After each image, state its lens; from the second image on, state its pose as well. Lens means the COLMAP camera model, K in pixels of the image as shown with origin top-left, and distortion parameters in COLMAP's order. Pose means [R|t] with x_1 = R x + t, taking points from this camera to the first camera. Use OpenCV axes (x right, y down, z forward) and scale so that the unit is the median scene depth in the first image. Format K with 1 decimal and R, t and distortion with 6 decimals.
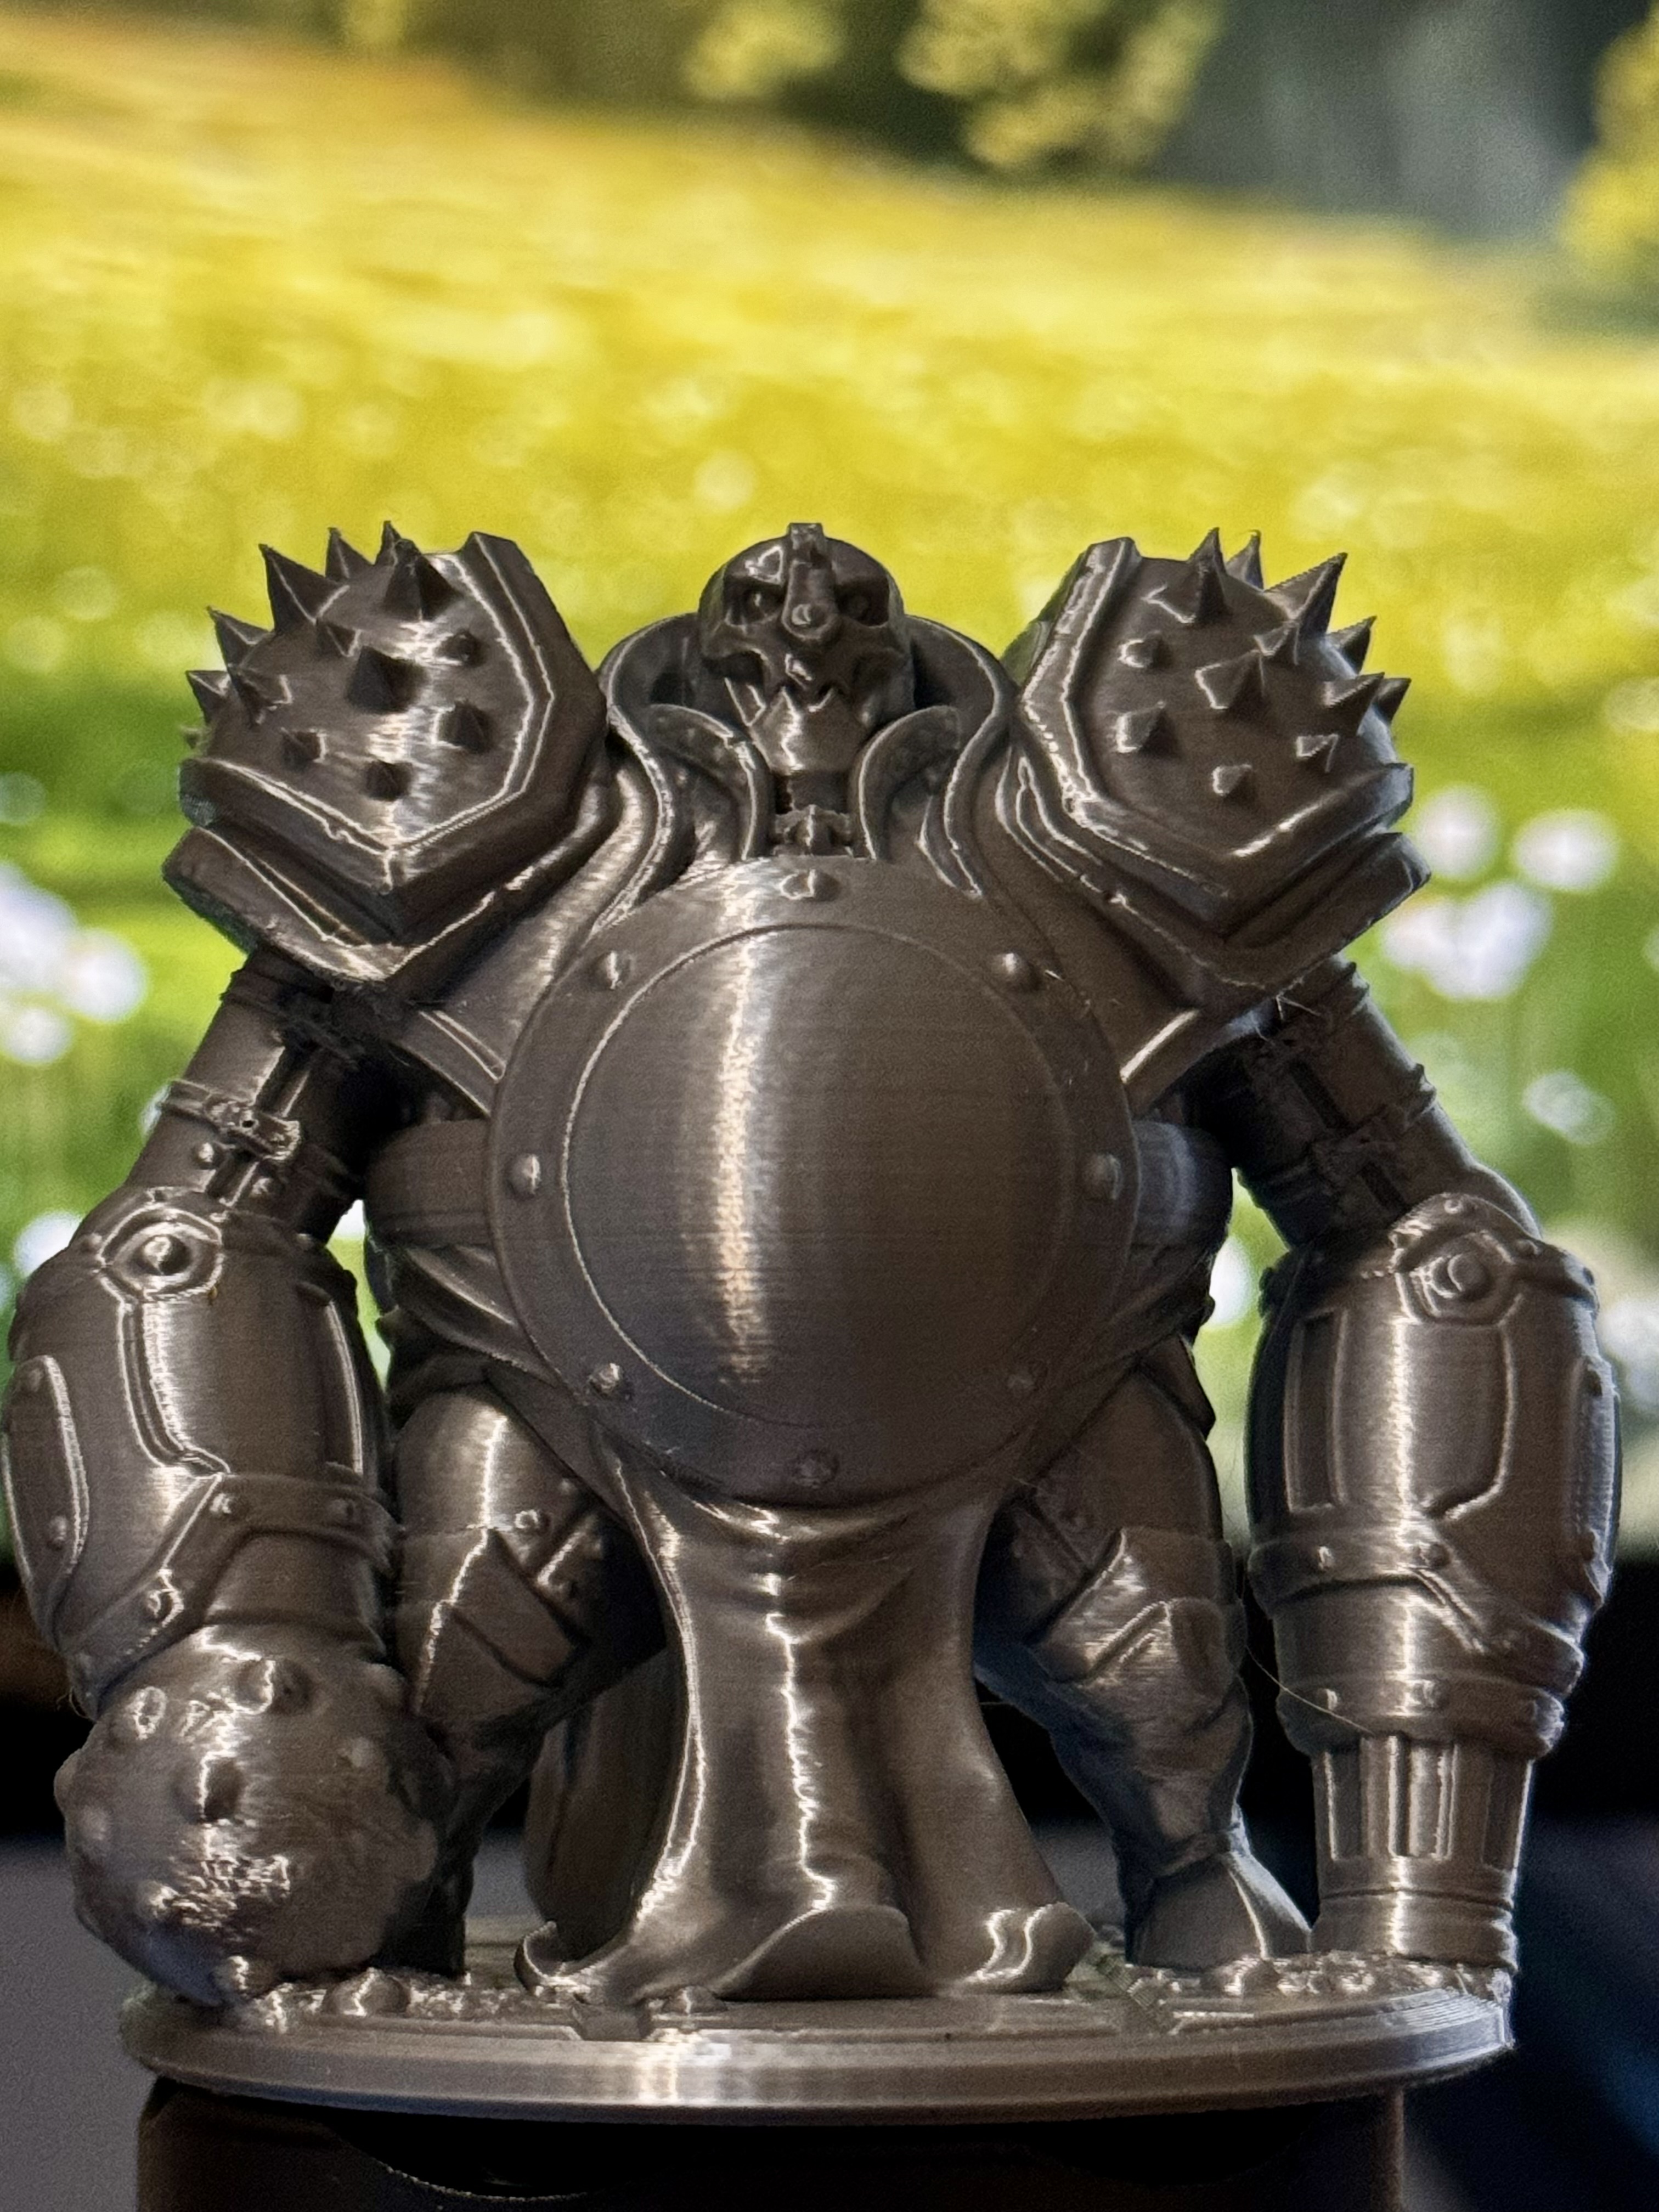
lens RADIAL K [[5045.3, 0, 819.6], [0, 5045.3, 1106.2], [0, 0, 1]] dist [0.216688, 0.000000]
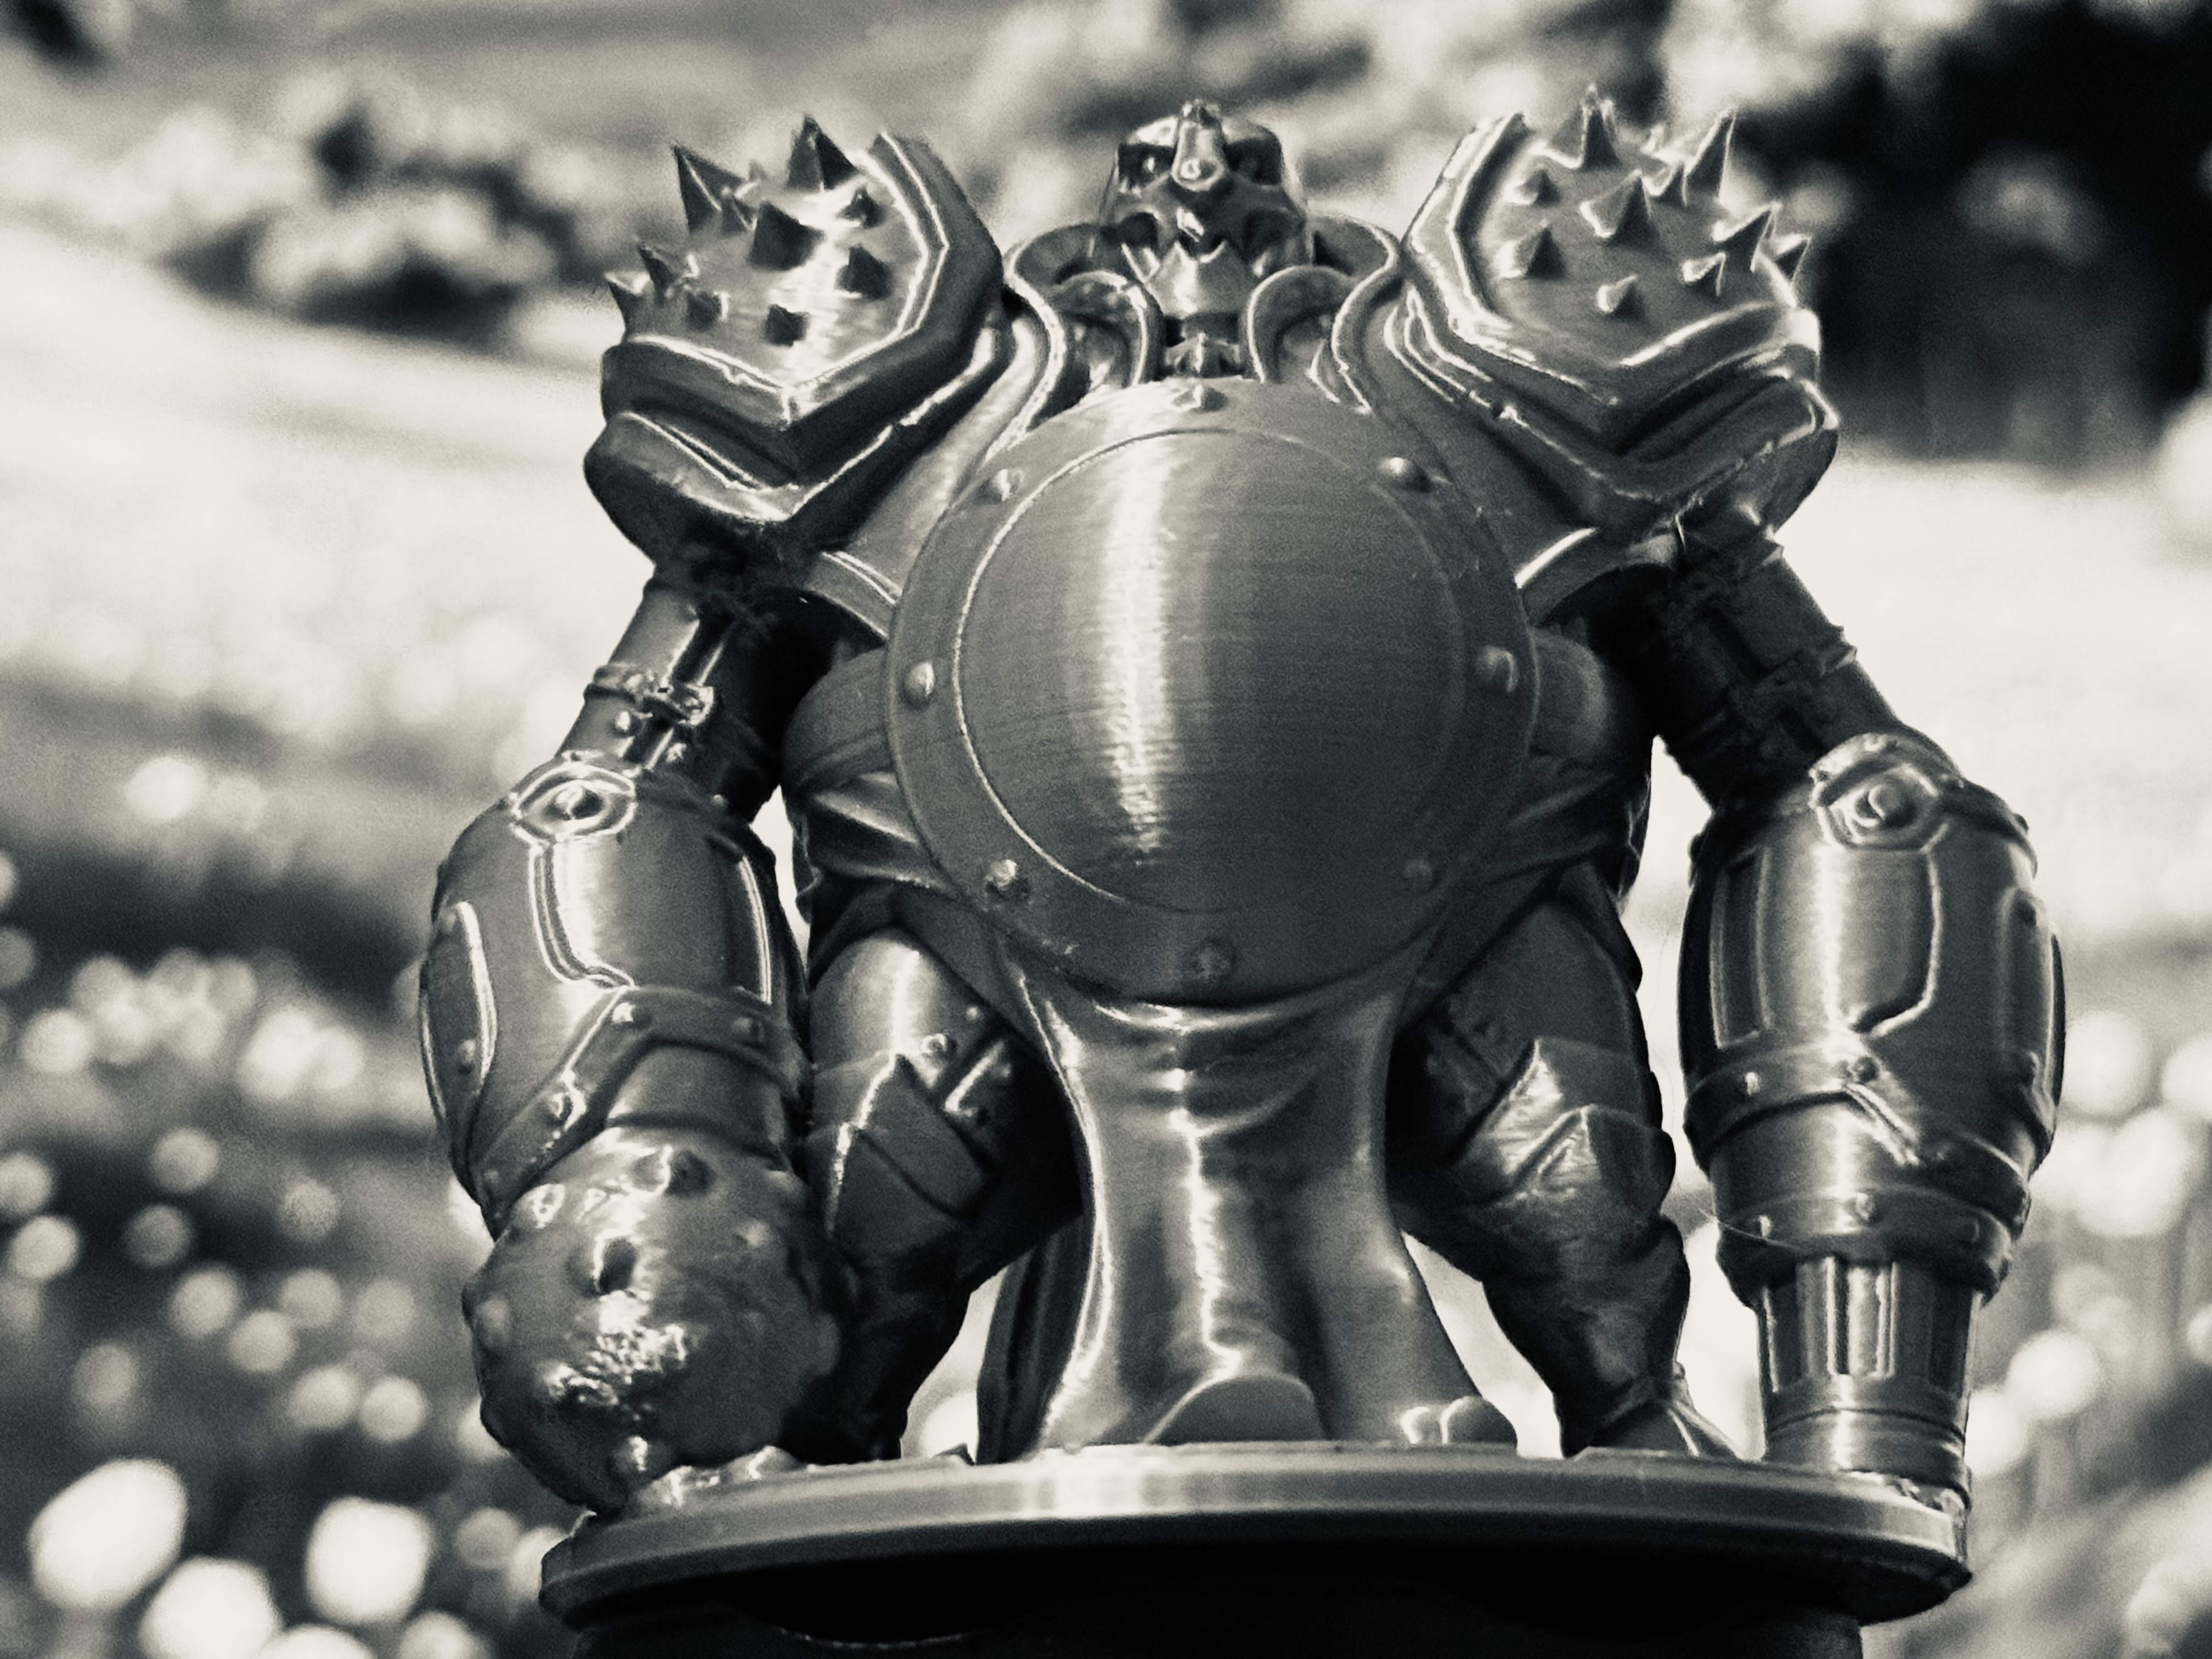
lens RADIAL K [[5045.3, 0, 1112.1], [0, 5045.3, 824.1], [0, 0, 1]] dist [0.216688, 0.000000]
pose [[0.995670, -0.037288, -0.085154, 0.063251], [0.021949, 0.984426, -0.174425, 0.213050], [0.090332, 0.171801, 0.980982, 0.019321]]
